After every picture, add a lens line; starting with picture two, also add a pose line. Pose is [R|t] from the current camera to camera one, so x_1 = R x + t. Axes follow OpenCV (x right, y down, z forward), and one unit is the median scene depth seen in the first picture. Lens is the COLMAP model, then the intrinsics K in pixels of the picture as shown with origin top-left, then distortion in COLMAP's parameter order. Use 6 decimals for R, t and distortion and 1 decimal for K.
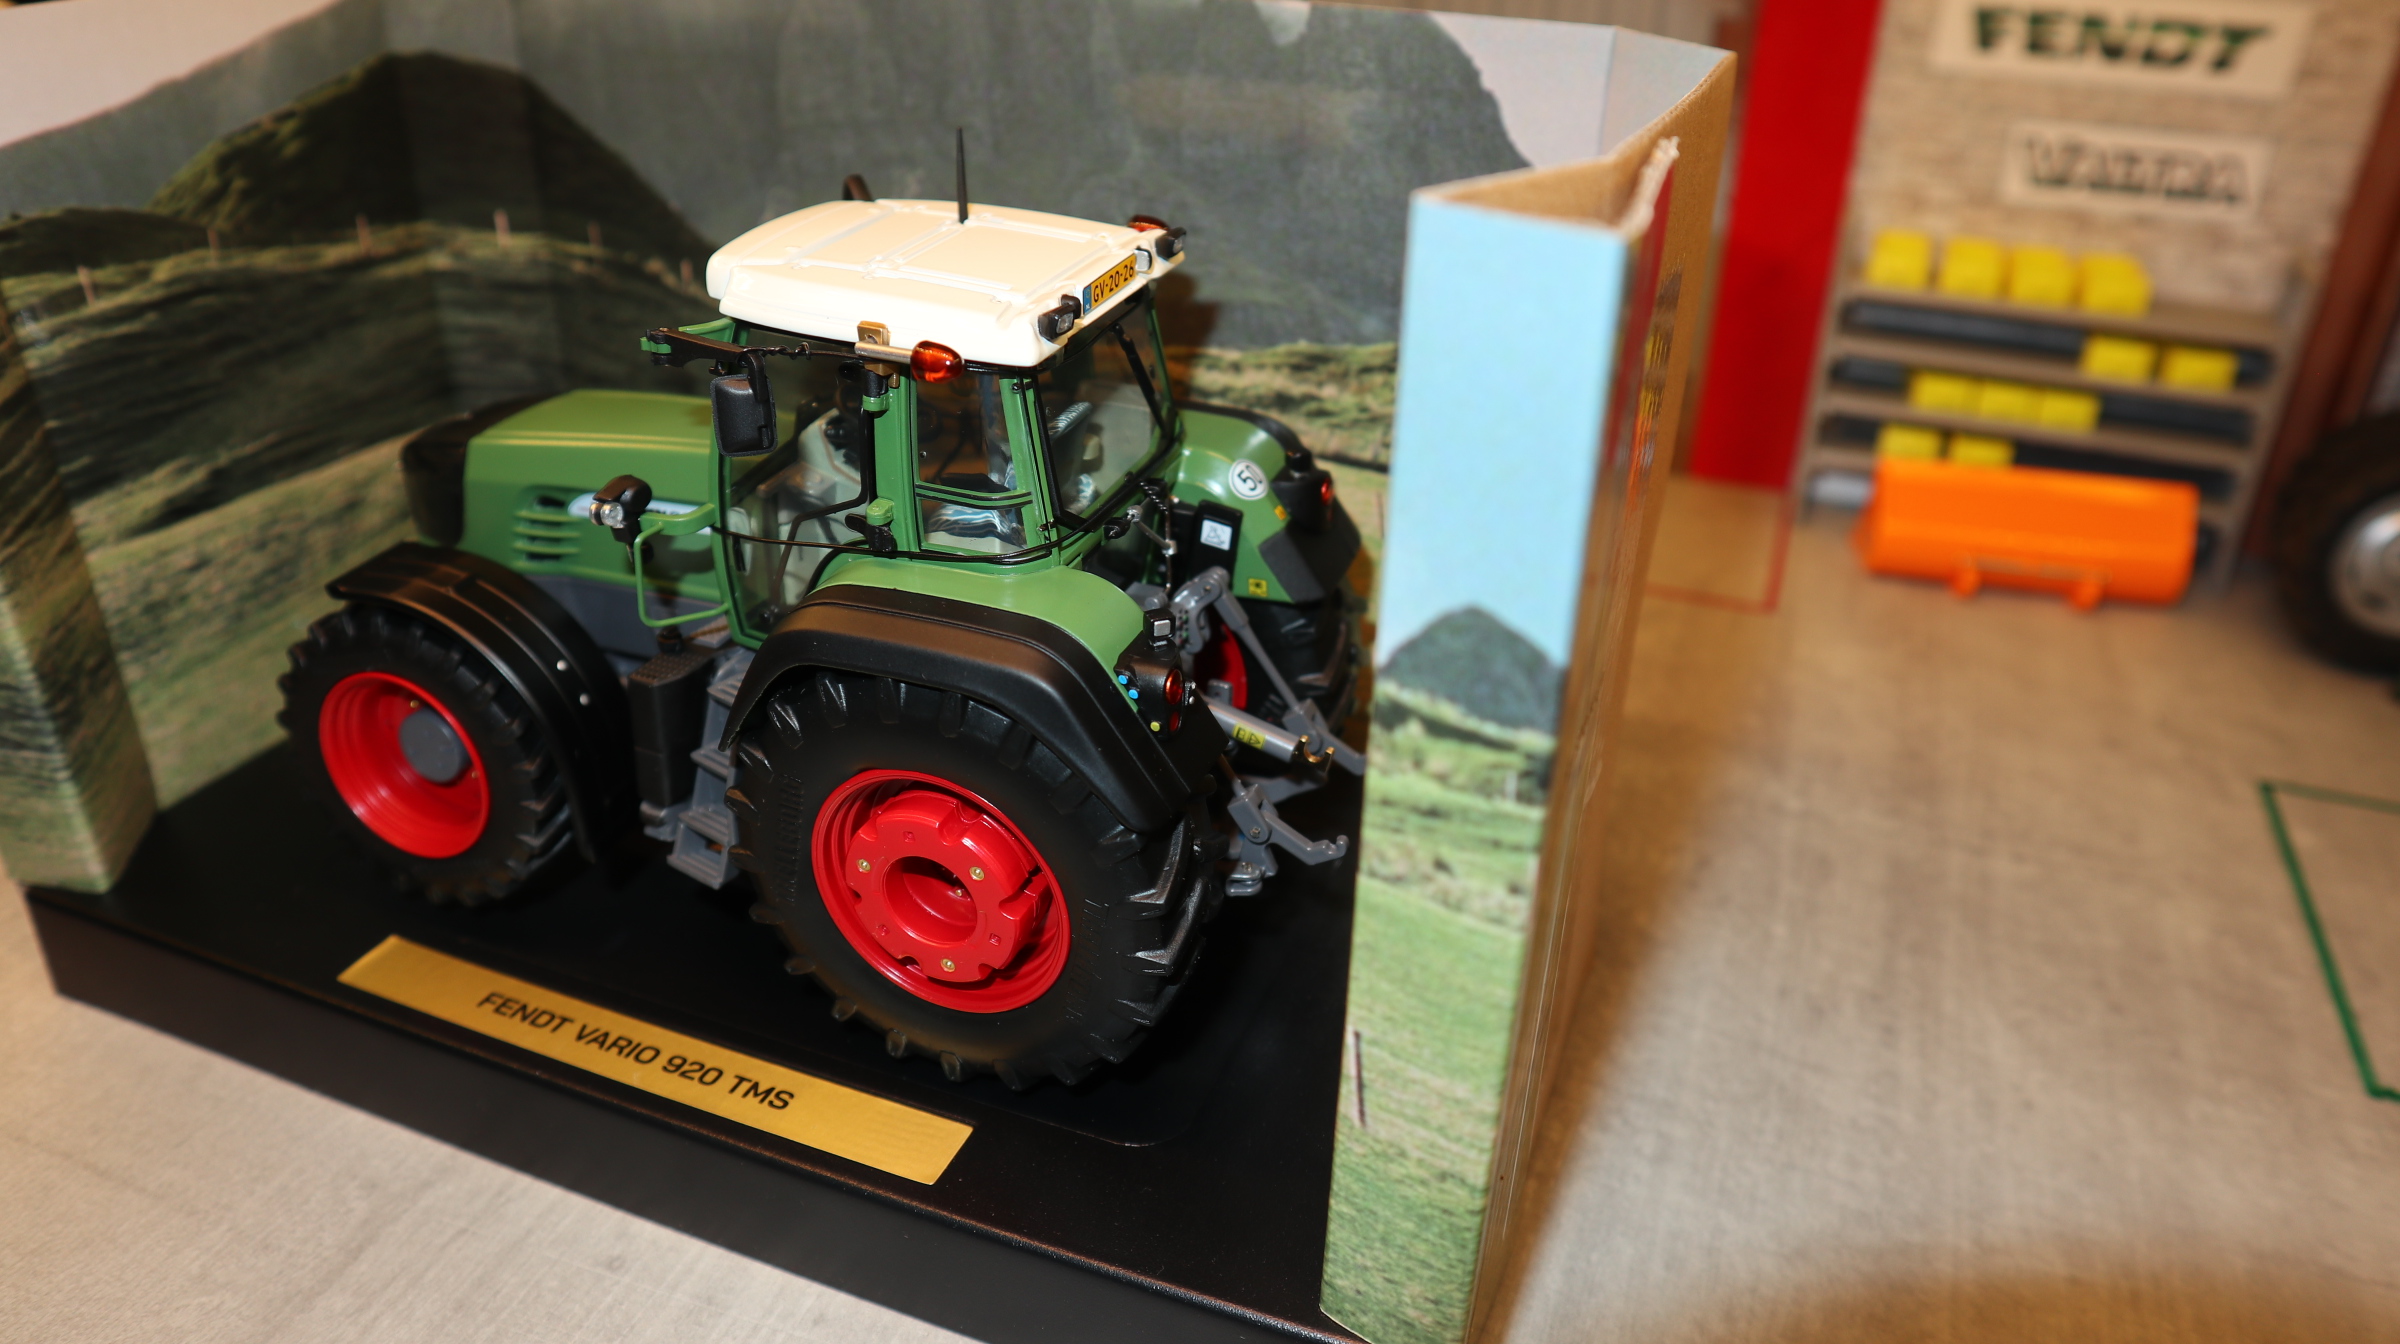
lens RADIAL K [[1566.7, 0, 1200.0], [0, 1566.7, 672.0], [0, 0, 1]] dist [-0.054742, 0.003338]
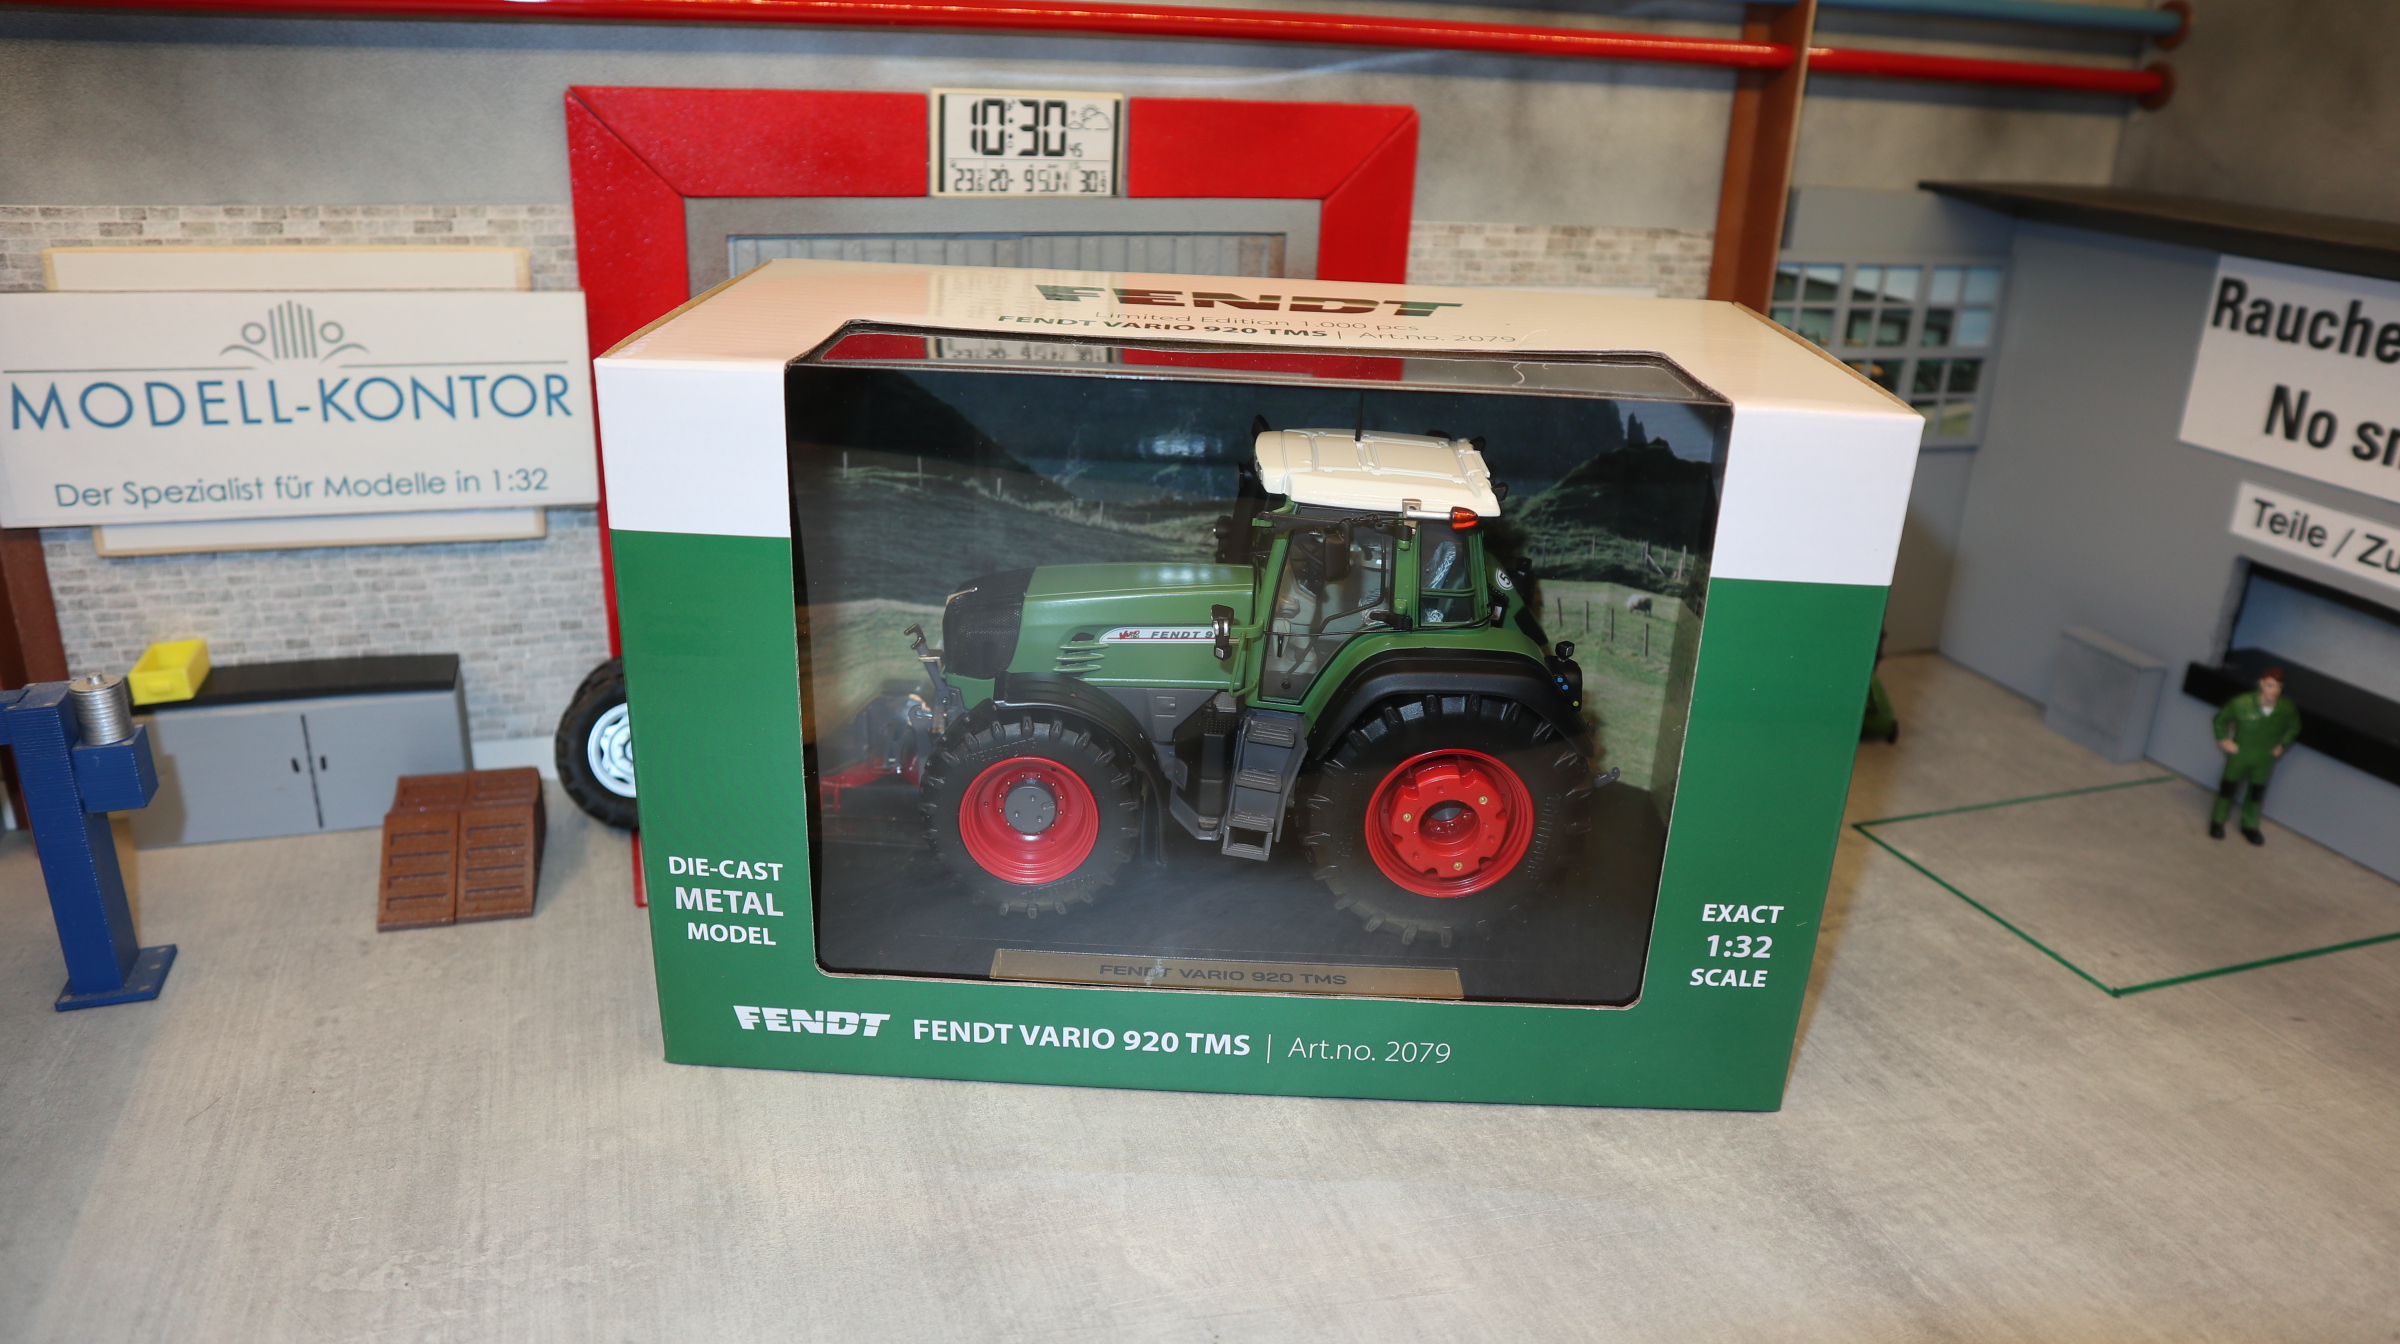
lens RADIAL K [[1627.6, 0, 1201.5], [0, 1627.6, 684.2], [0, 0, 1]] dist [-0.003103, 0.000750]
pose [[0.938833, -0.110763, 0.326073, -0.905491], [0.145569, 0.985752, -0.084275, 0.094580], [-0.312093, 0.126587, 0.941581, -0.573642]]
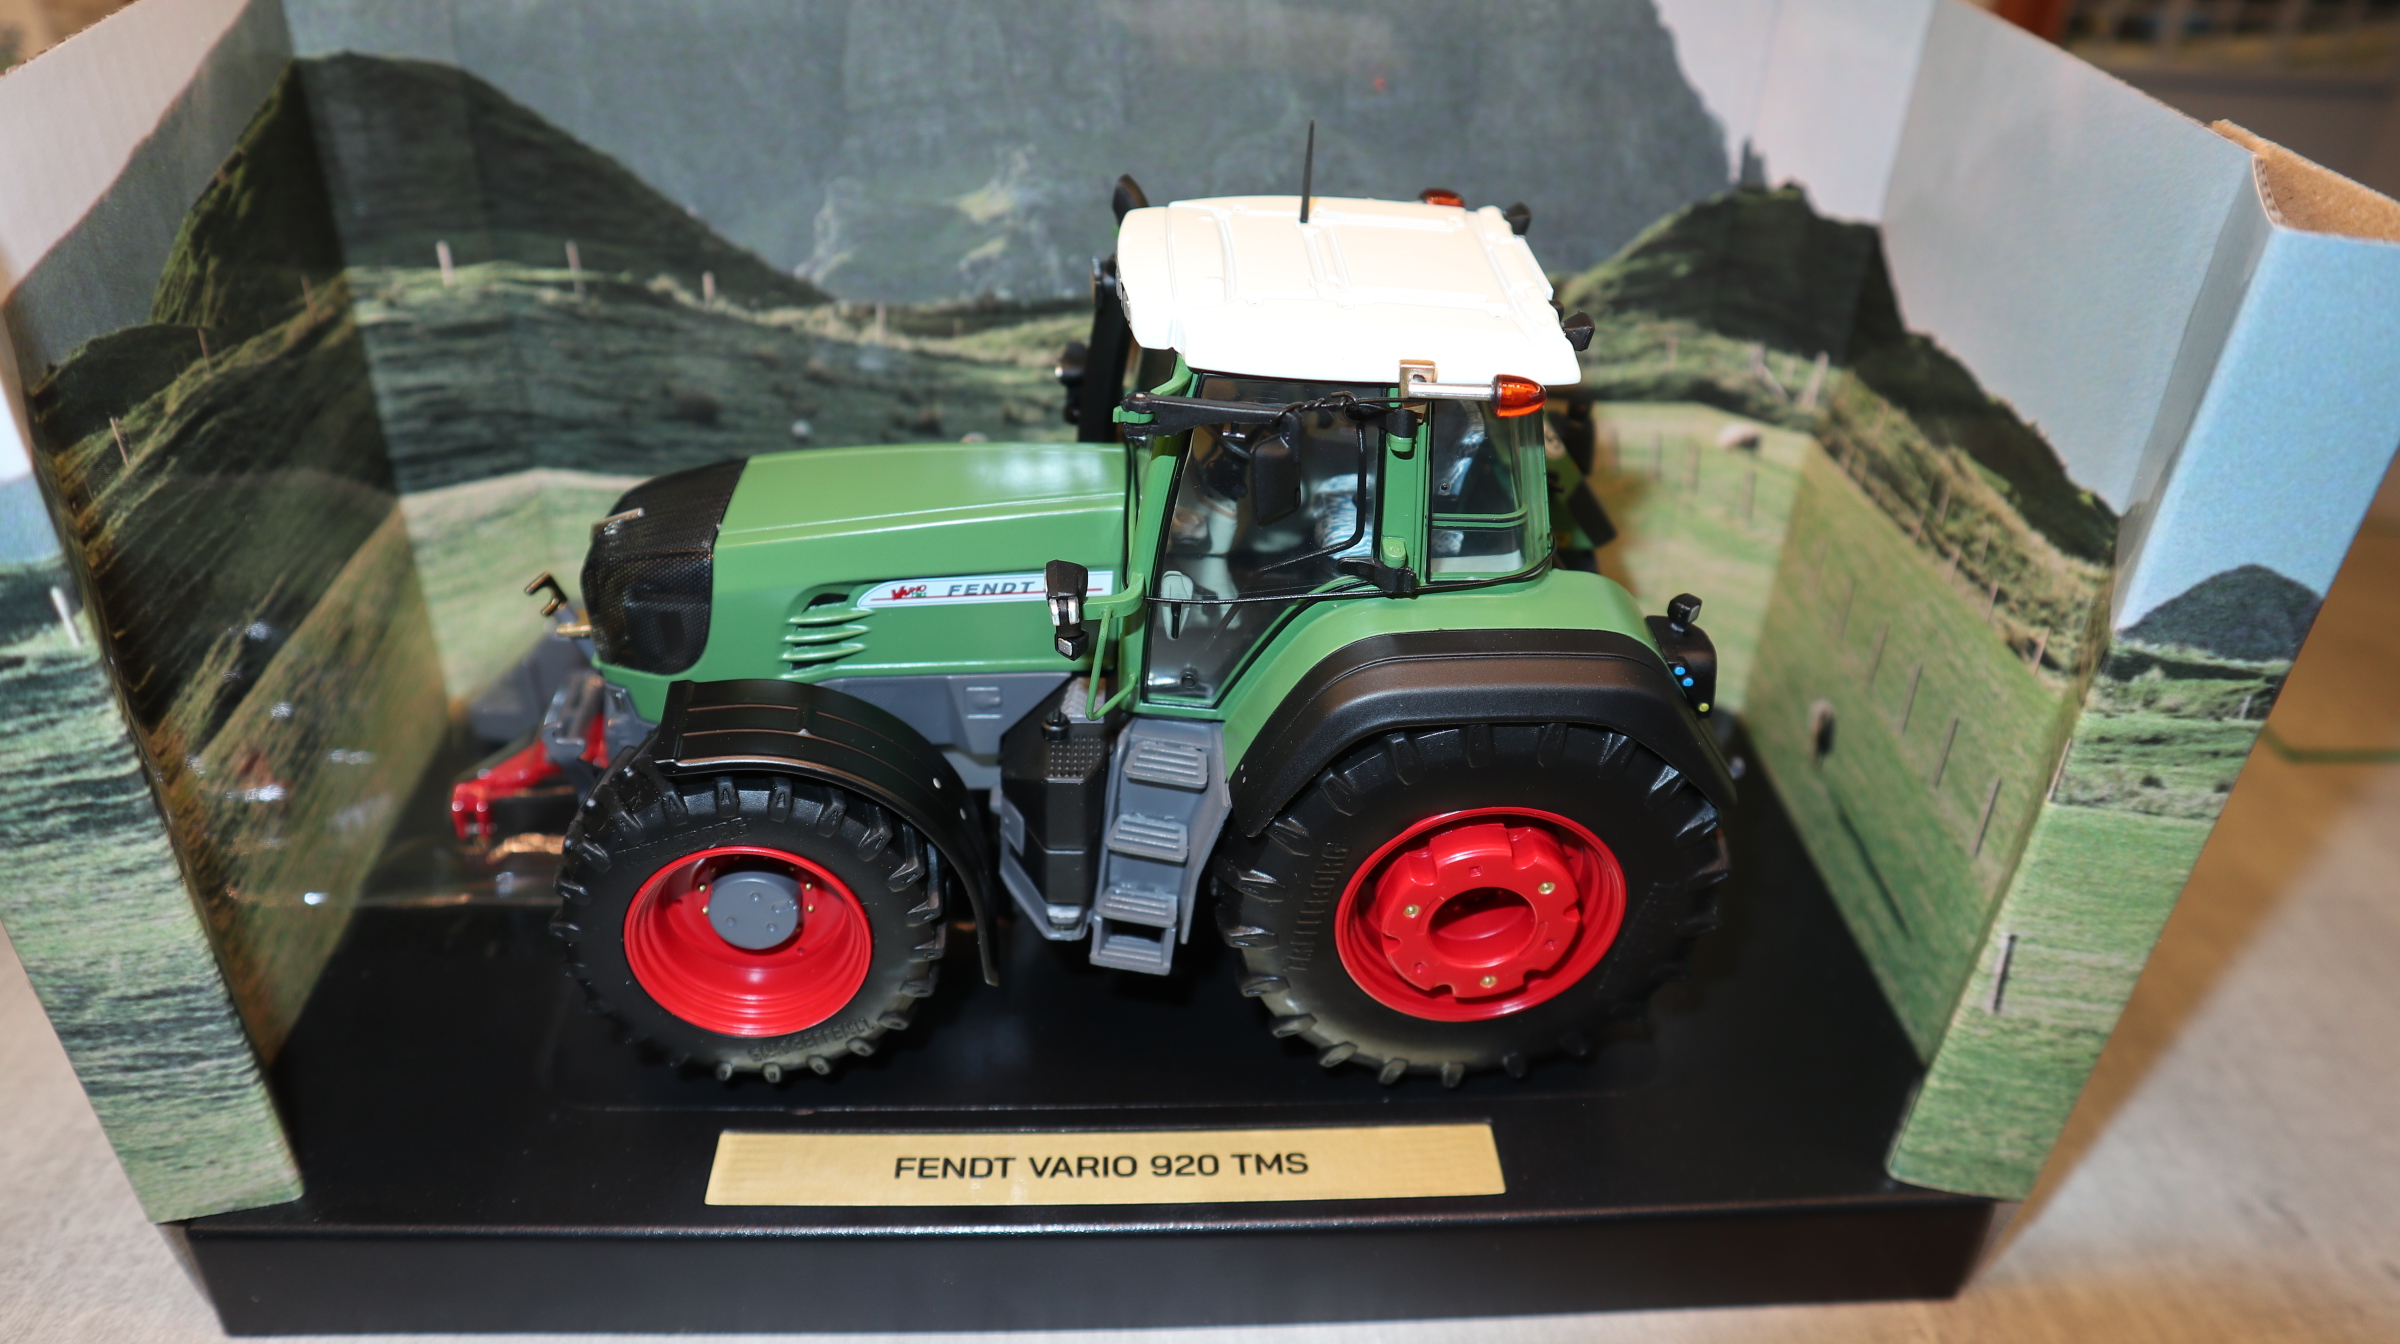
lens RADIAL K [[1601.8, 0, 1205.3], [0, 1601.8, 663.6], [0, 0, 1]] dist [-0.061414, 0.000432]
pose [[0.915484, -0.217680, 0.338384, -0.578825], [0.184852, 0.974551, 0.126811, -0.160290], [-0.357377, -0.053542, 0.932424, 0.113672]]
